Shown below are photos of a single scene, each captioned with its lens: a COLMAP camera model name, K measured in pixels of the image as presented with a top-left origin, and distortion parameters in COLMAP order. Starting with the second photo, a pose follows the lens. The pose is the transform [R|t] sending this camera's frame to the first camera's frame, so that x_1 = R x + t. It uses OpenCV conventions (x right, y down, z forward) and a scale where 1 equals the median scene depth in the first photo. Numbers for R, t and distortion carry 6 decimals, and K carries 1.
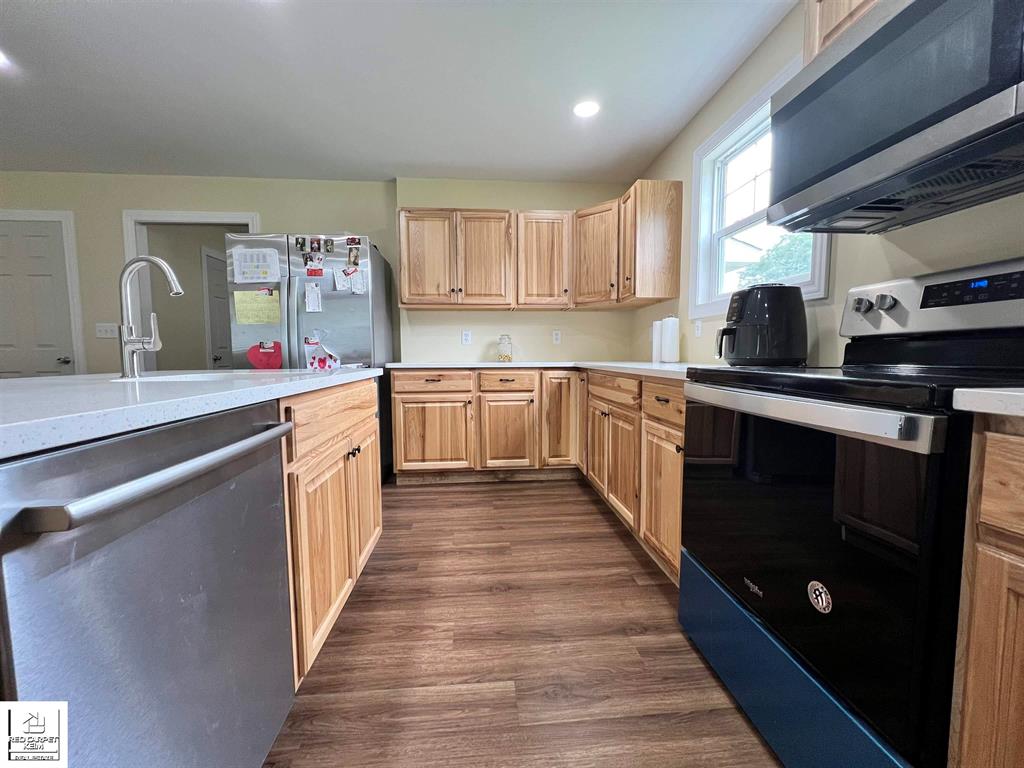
lens RADIAL K [[411.1, 0, 512.0], [0, 411.1, 384.0], [0, 0, 1]] dist [0.000589, 0.000253]
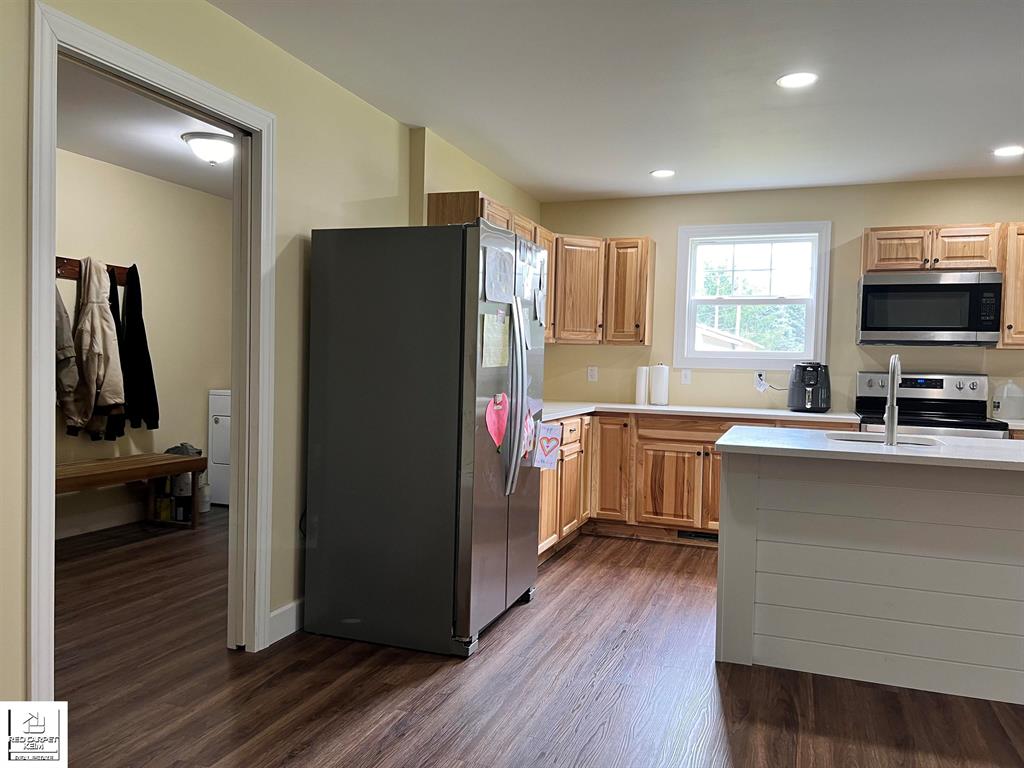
lens RADIAL K [[815.7, 0, 512.0], [0, 815.7, 384.0], [0, 0, 1]] dist [0.080692, -0.001828]
pose [[0.405646, -0.011836, 0.913953, -1.764951], [0.039476, 0.999210, -0.004581, -0.112519], [-0.913177, 0.037938, 0.405793, 0.460175]]
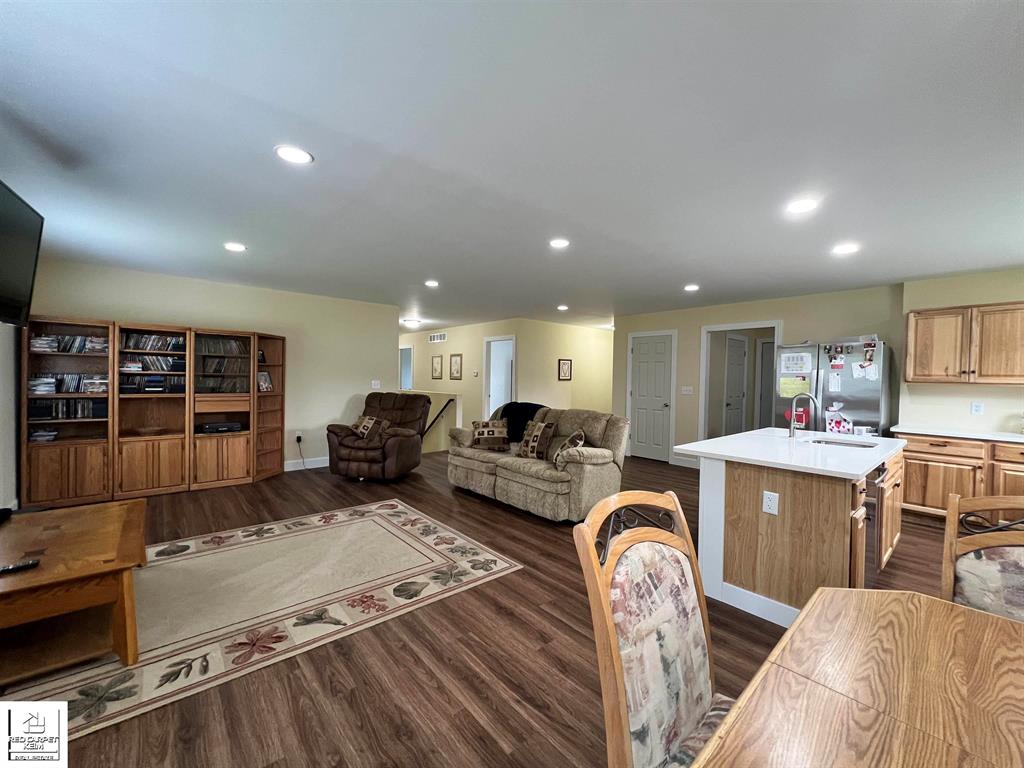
lens RADIAL K [[411.1, 0, 512.0], [0, 411.1, 384.0], [0, 0, 1]] dist [0.000589, 0.000253]
pose [[0.589212, 0.032382, -0.807329, 0.061107], [-0.079914, 0.996633, -0.018349, -0.074911], [0.804017, 0.075328, 0.589816, -0.919727]]
